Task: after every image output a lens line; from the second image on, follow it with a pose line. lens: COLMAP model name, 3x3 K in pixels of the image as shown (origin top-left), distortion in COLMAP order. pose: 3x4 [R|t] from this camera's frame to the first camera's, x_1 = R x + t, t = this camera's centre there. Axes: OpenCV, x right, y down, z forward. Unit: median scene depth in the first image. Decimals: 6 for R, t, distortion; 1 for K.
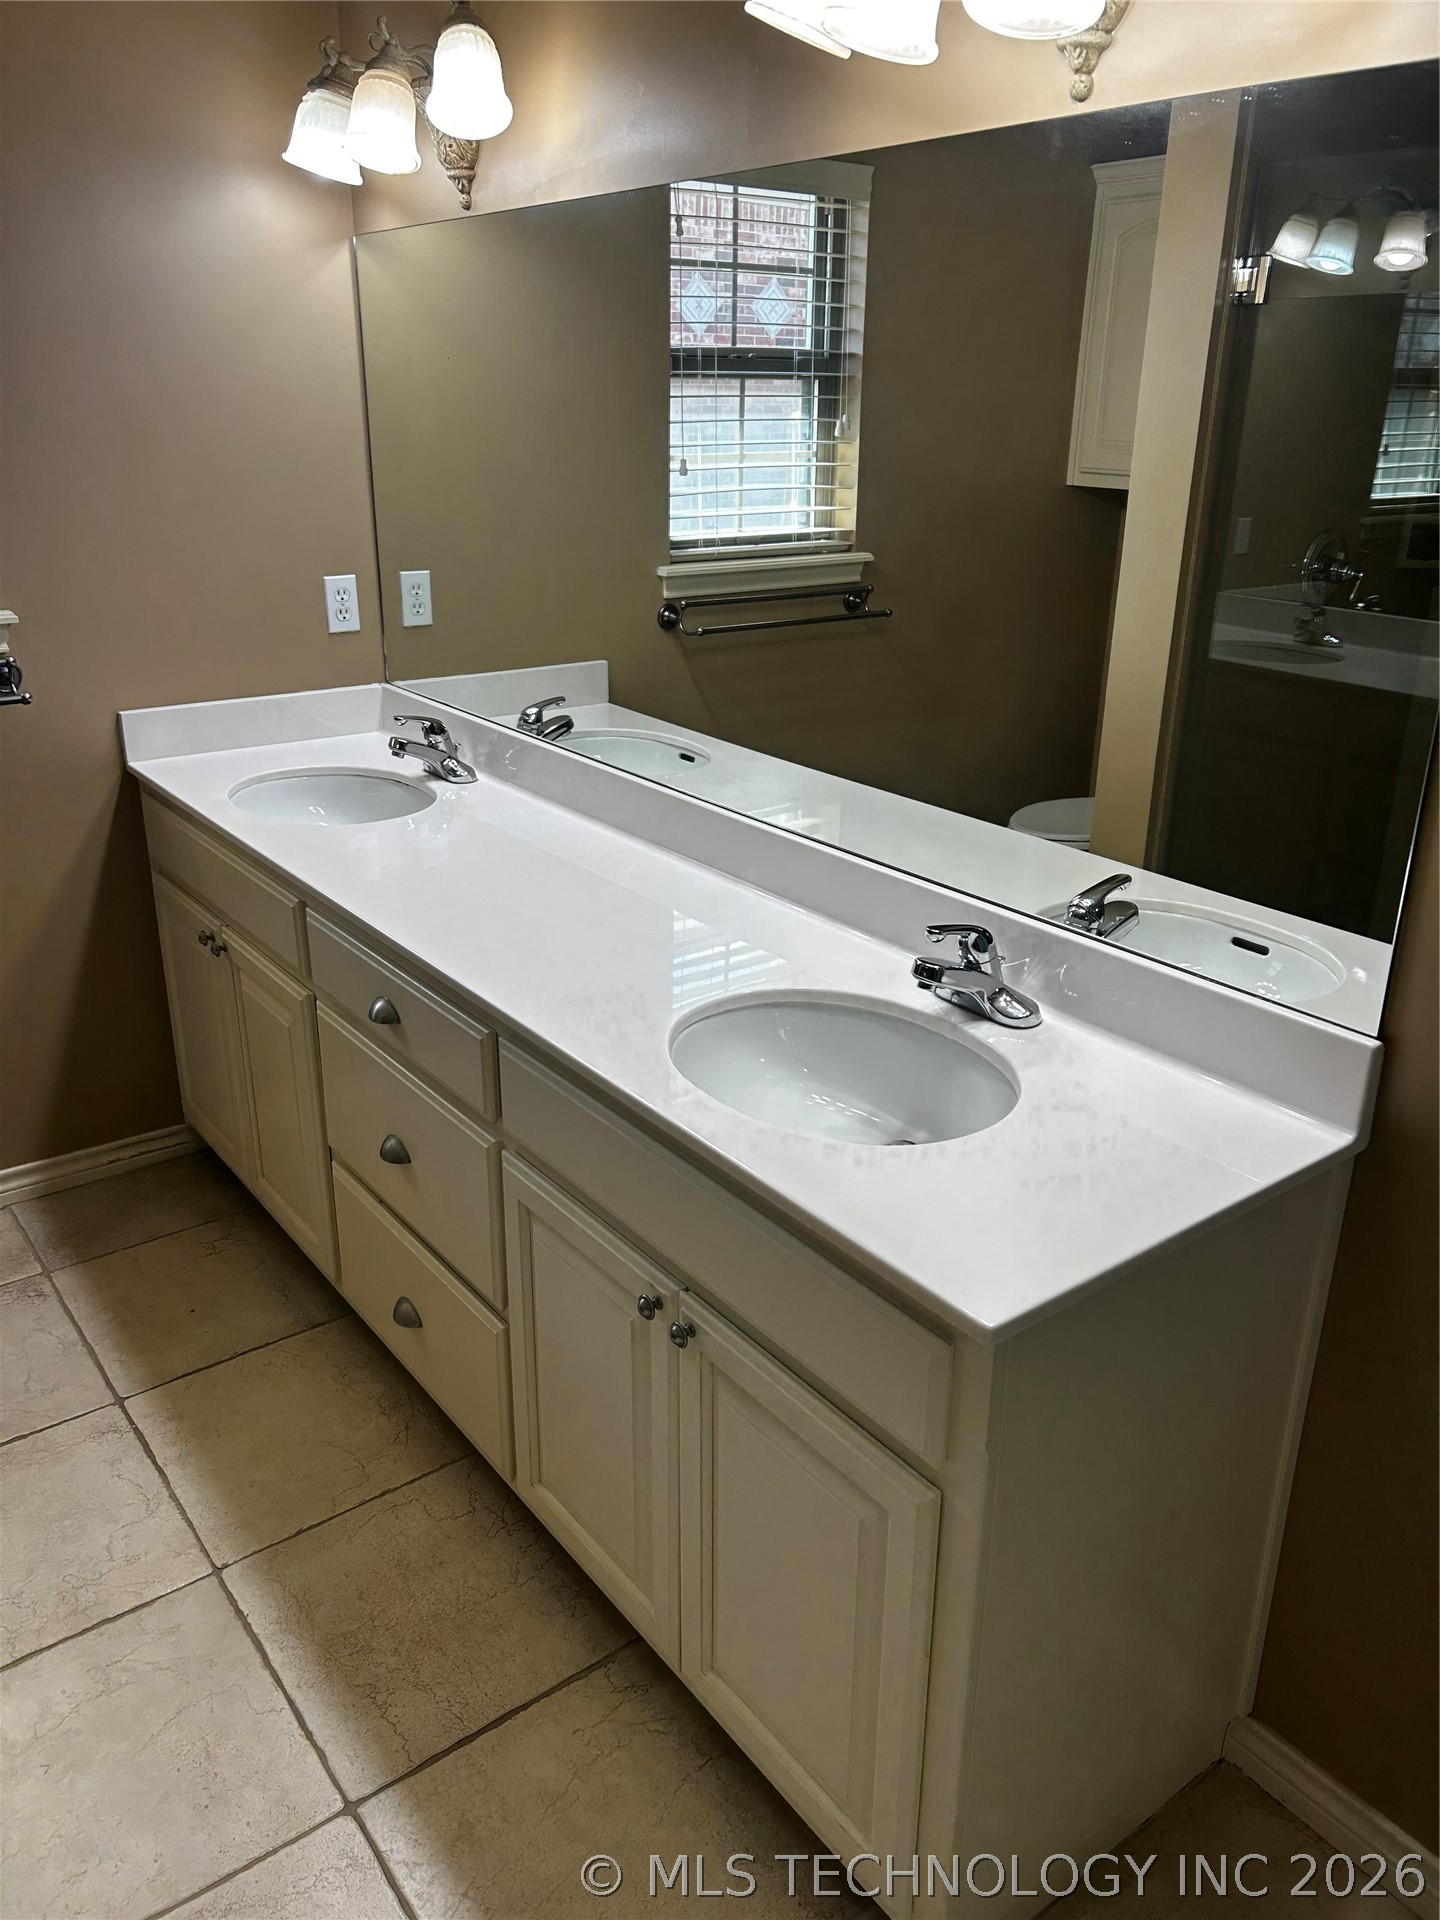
lens RADIAL K [[1438.1, 0, 711.8], [0, 1438.1, 960.0], [0, 0, 1]] dist [0.074943, -0.089706]
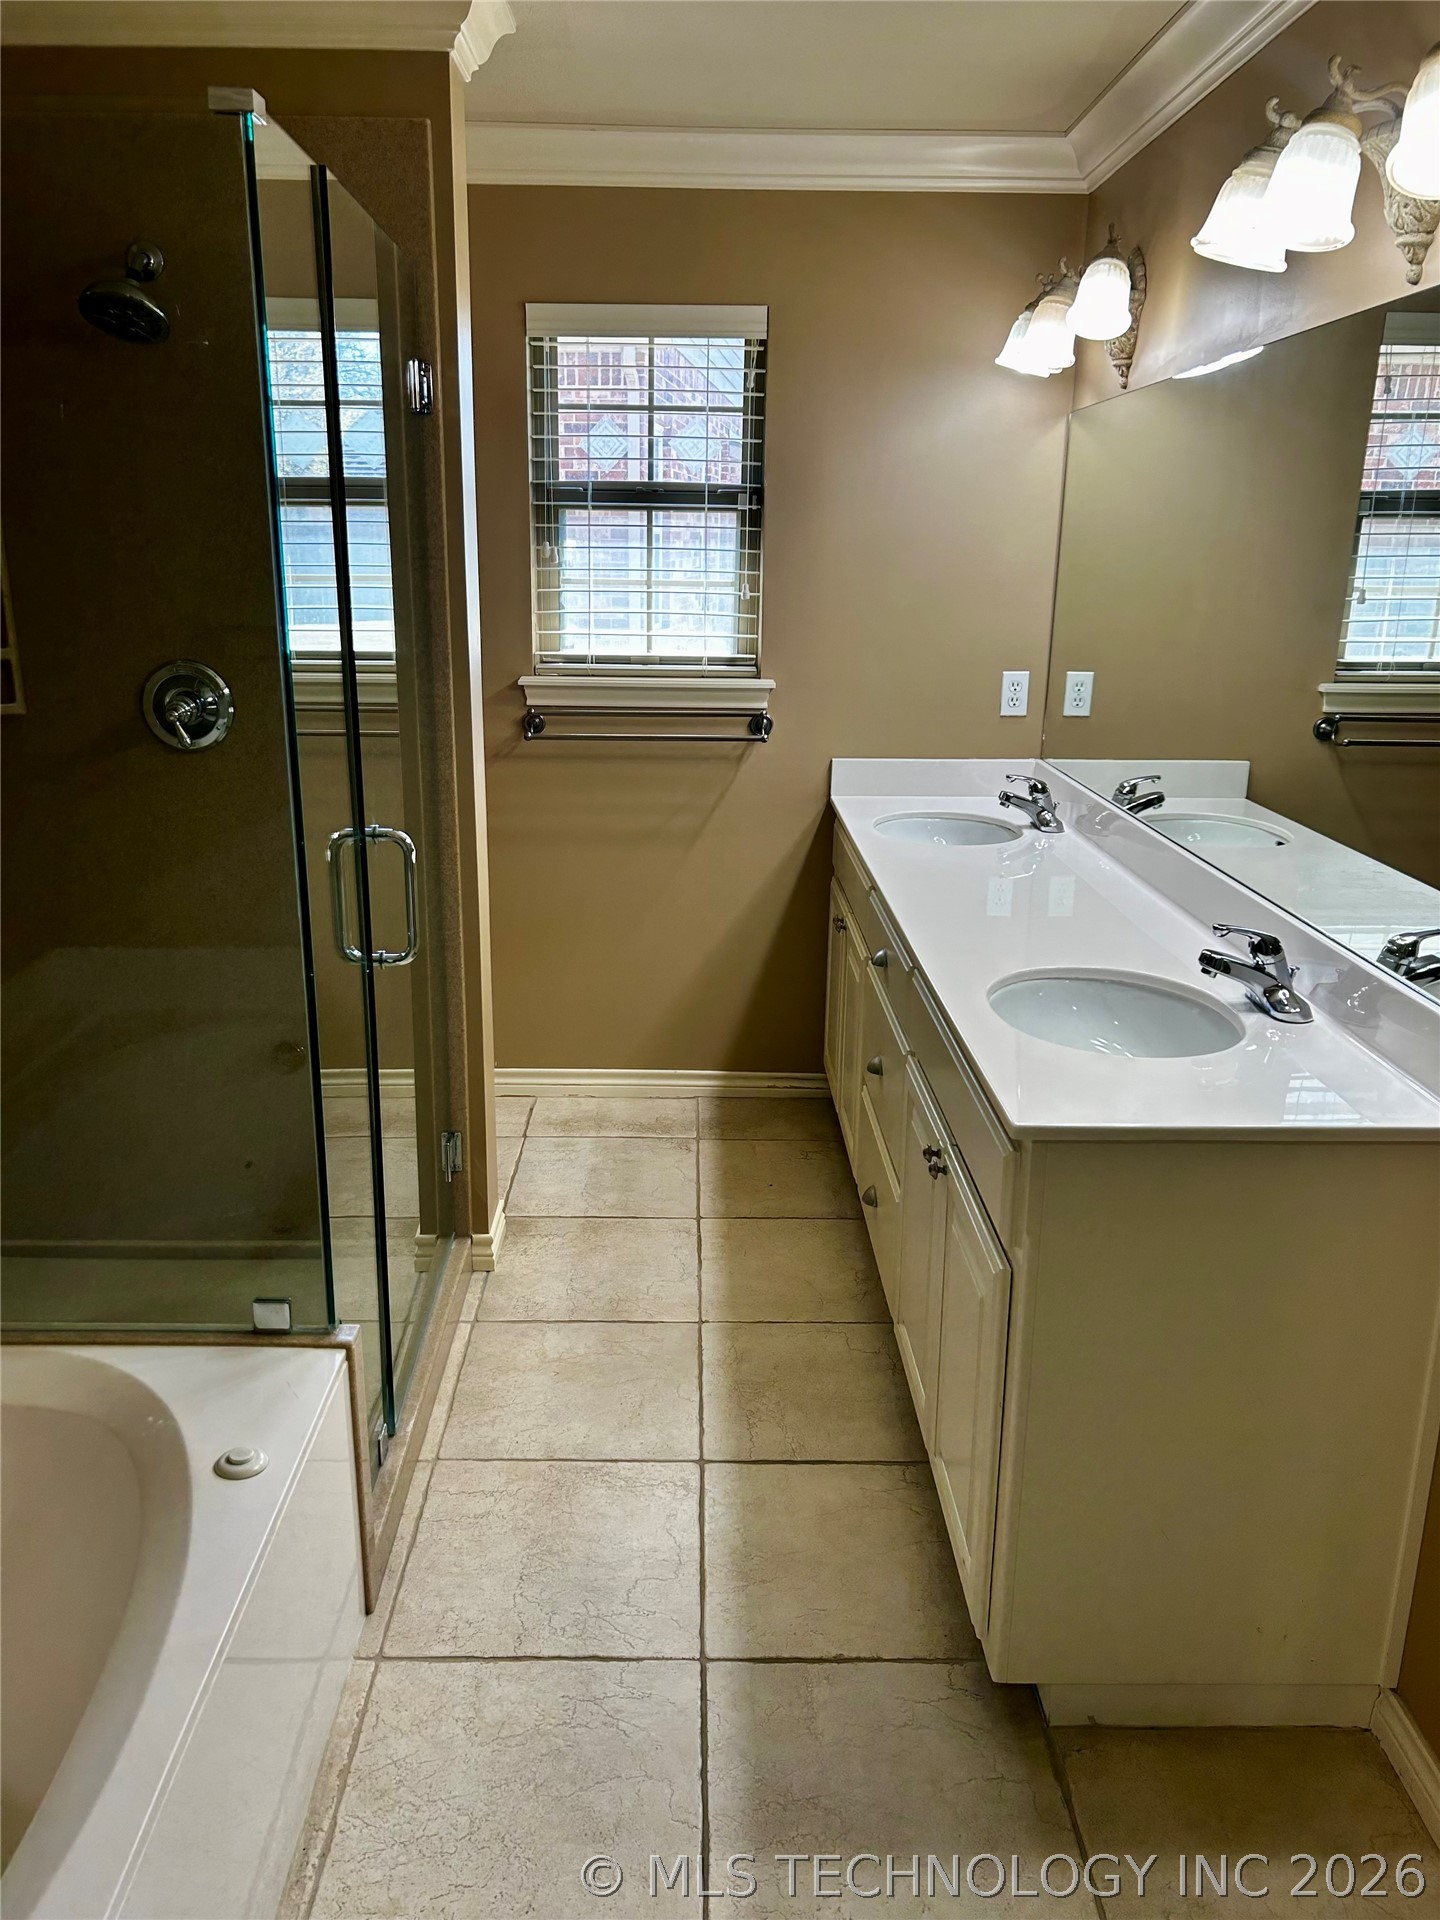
lens RADIAL K [[1438.1, 0, 722.0], [0, 1438.1, 969.0], [0, 0, 1]] dist [0.074943, -0.089706]
pose [[0.808600, 0.165307, -0.564659, 0.317301], [-0.219286, 0.975244, -0.028514, 0.087810], [0.545966, 0.146878, 0.824832, -0.157983]]
